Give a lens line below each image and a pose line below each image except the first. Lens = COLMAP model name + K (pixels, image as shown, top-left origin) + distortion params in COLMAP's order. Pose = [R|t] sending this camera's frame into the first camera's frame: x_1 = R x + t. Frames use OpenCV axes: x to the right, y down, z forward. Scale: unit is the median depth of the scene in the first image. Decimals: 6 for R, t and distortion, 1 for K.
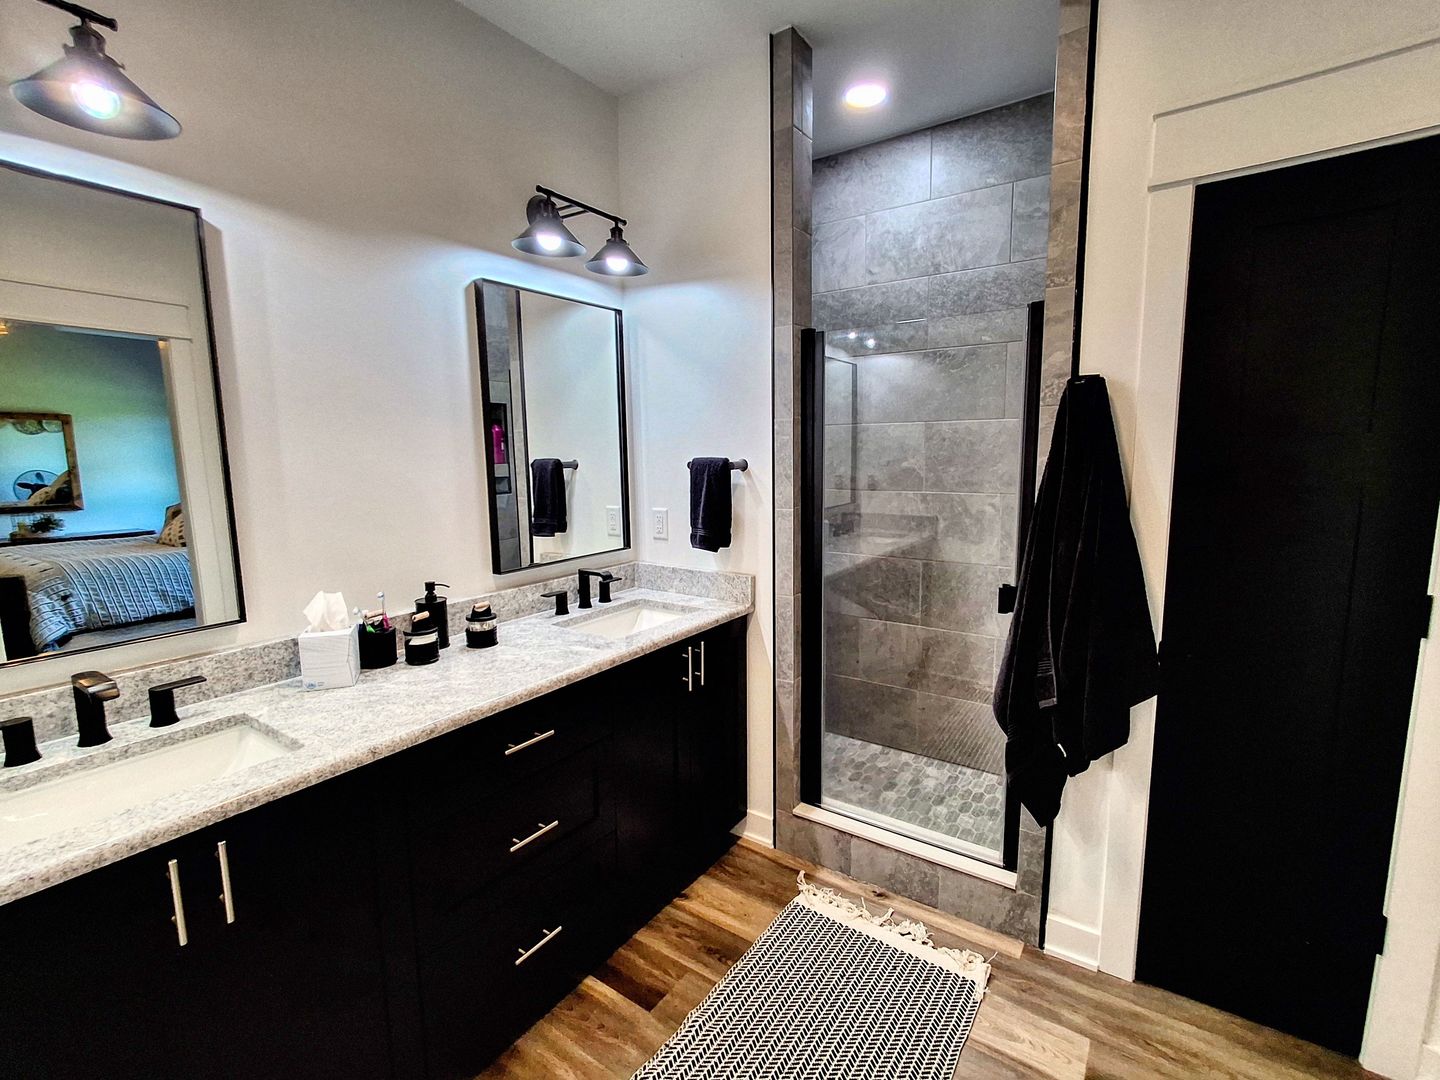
lens RADIAL K [[668.0, 0, 720.0], [0, 668.0, 540.0], [0, 0, 1]] dist [0.011224, 0.000206]
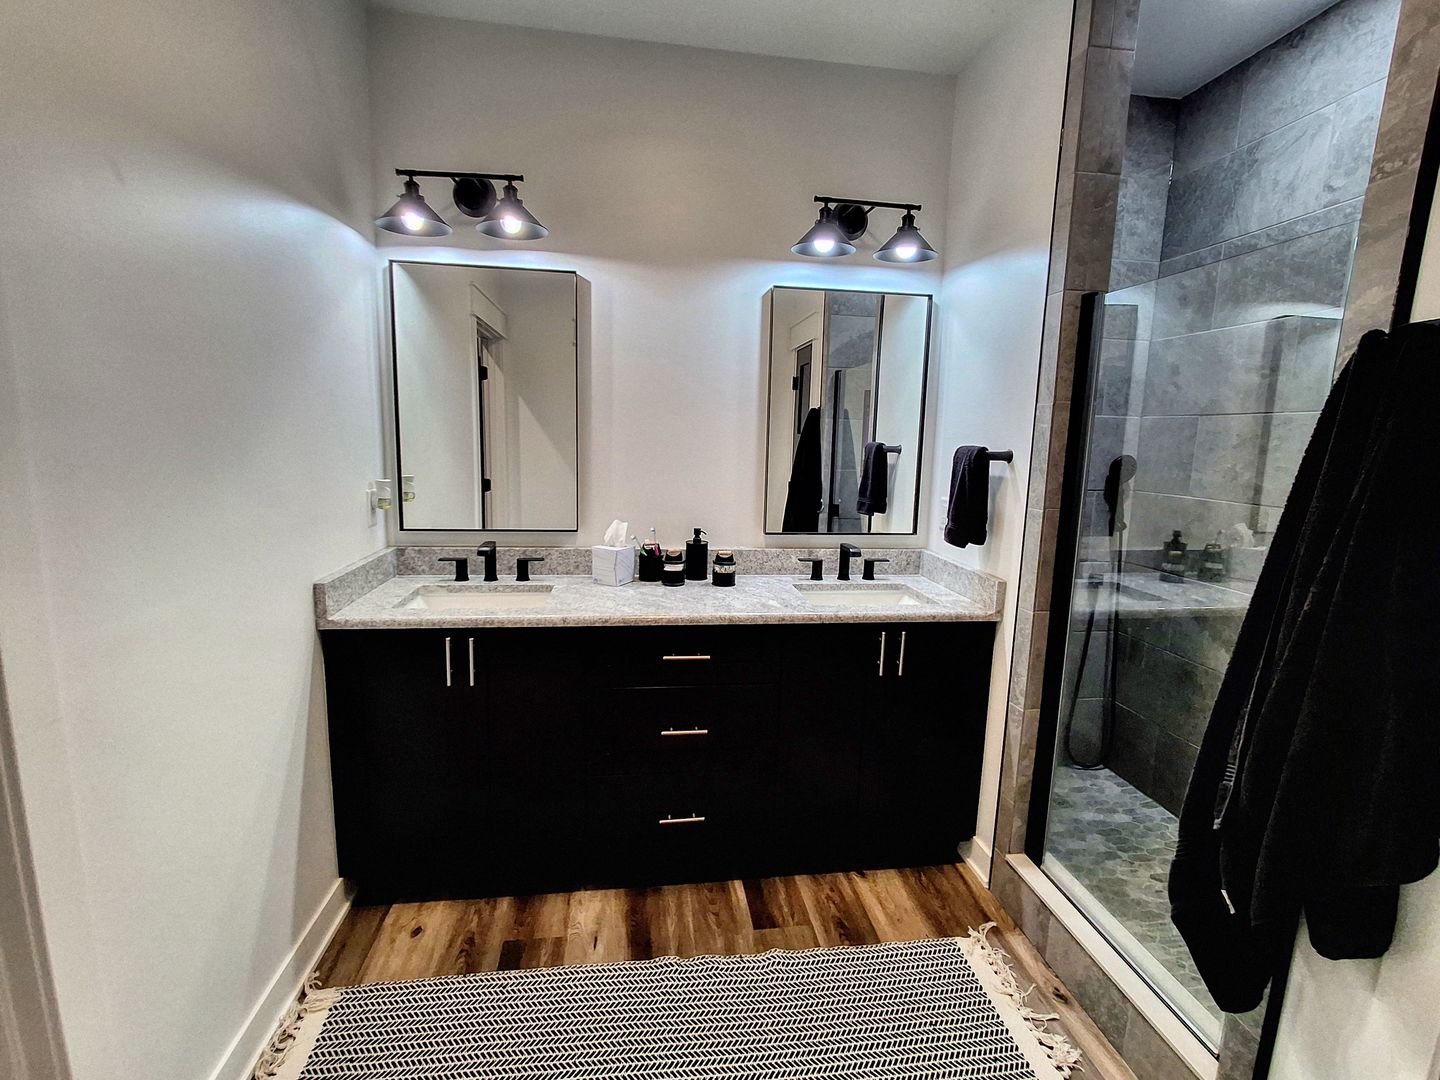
lens RADIAL K [[665.3, 0, 717.2], [0, 665.3, 535.5], [0, 0, 1]] dist [0.032684, 0.000662]
pose [[0.687193, 0.144577, -0.711943, 0.451260], [-0.138568, 0.988090, 0.066904, -0.013727], [0.713137, 0.052677, 0.699043, 0.105997]]
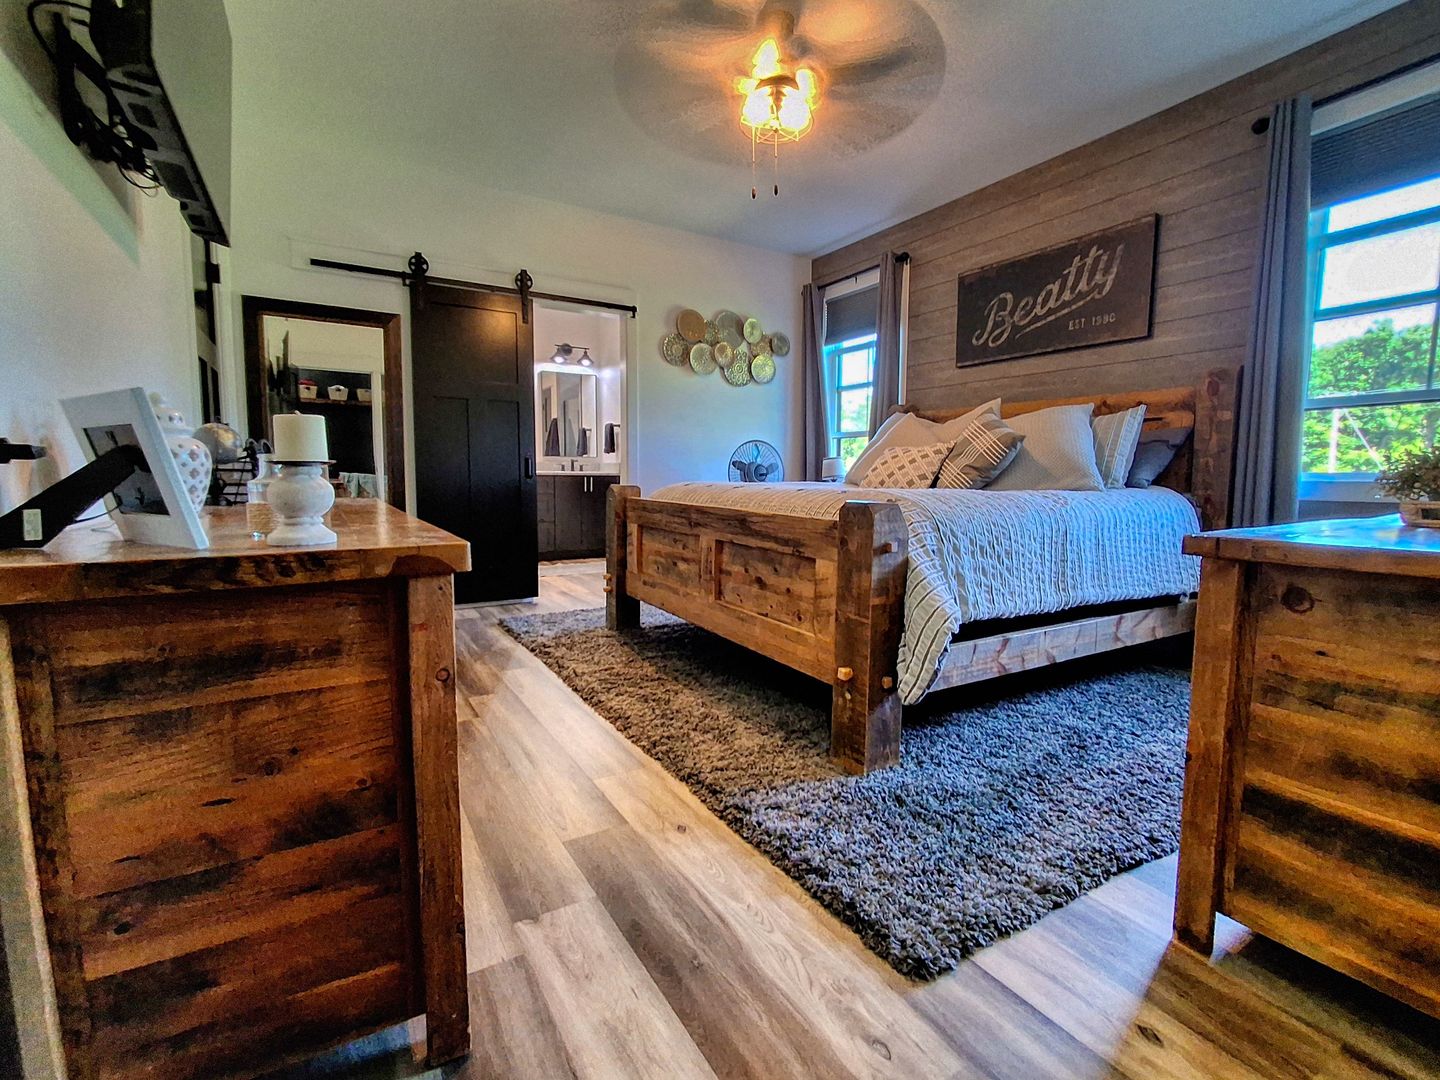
lens RADIAL K [[665.3, 0, 717.2], [0, 665.3, 535.5], [0, 0, 1]] dist [0.032684, 0.000662]
pose [[0.917546, 0.065288, -0.392233, 1.741209], [-0.083423, 0.996082, -0.029350, 0.449736], [0.388780, 0.059652, 0.919397, -1.636560]]
